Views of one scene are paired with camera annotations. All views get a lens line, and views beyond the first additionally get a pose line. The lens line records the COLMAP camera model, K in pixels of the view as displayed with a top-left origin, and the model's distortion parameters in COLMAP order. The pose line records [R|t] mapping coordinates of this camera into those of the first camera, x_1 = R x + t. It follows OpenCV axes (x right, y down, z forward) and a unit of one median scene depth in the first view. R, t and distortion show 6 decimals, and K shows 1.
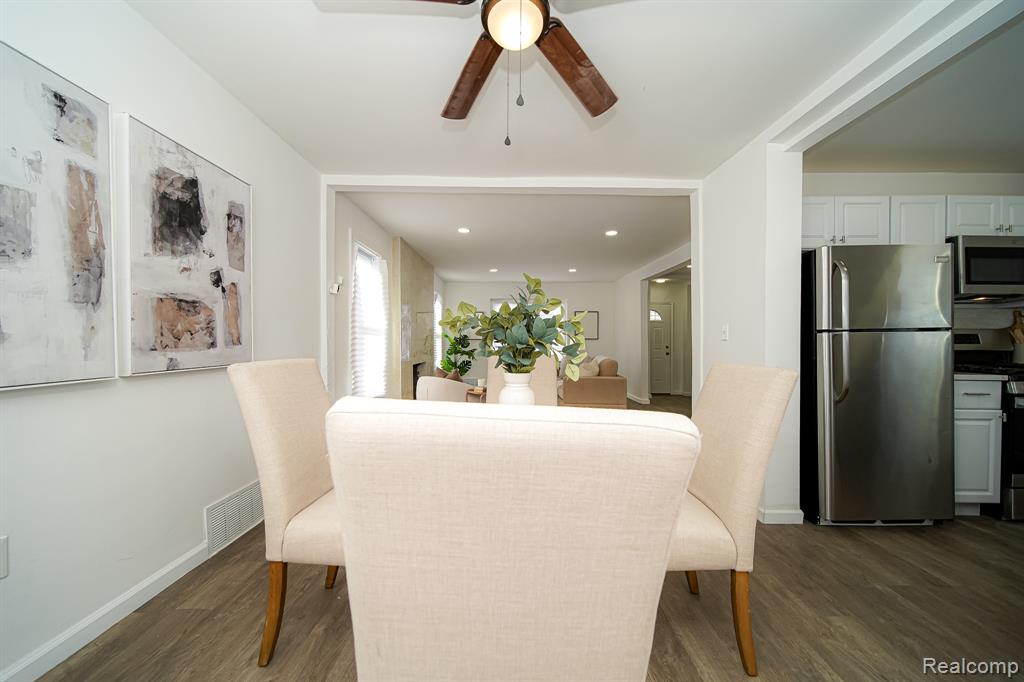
lens RADIAL K [[364.3, 0, 510.5], [0, 364.3, 341.9], [0, 0, 1]] dist [0.000358, -0.001253]
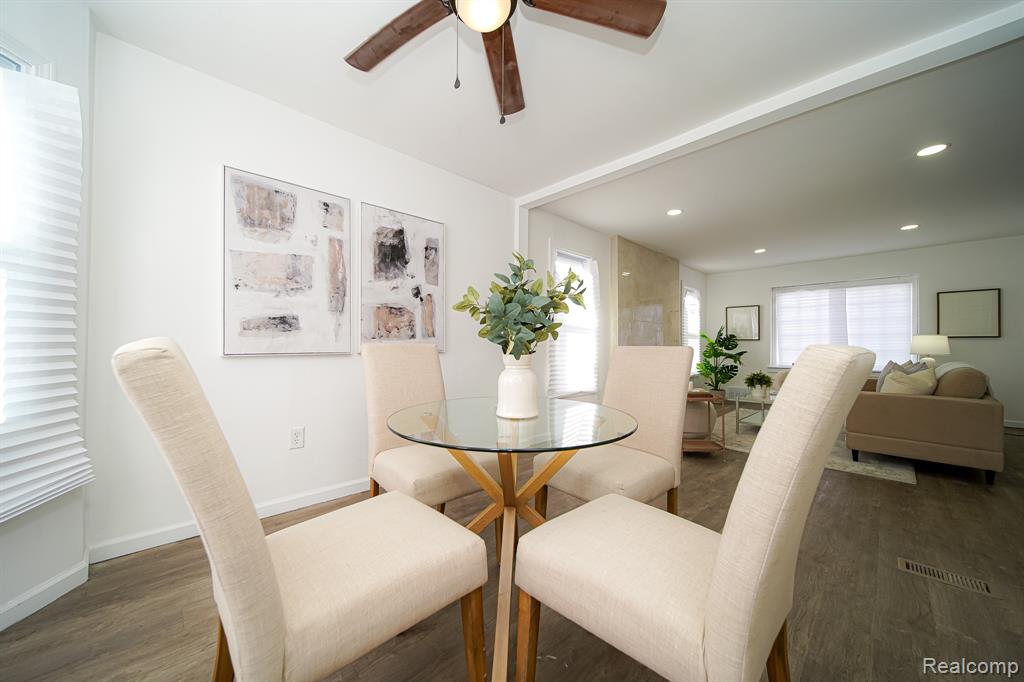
lens RADIAL K [[364.3, 0, 510.2], [0, 364.3, 341.8], [0, 0, 1]] dist [0.000358, -0.001253]
pose [[0.690084, -0.006947, -0.723696, 0.562556], [-0.004635, 0.999891, -0.014018, 0.050935], [0.723715, 0.013028, 0.689976, 0.267079]]
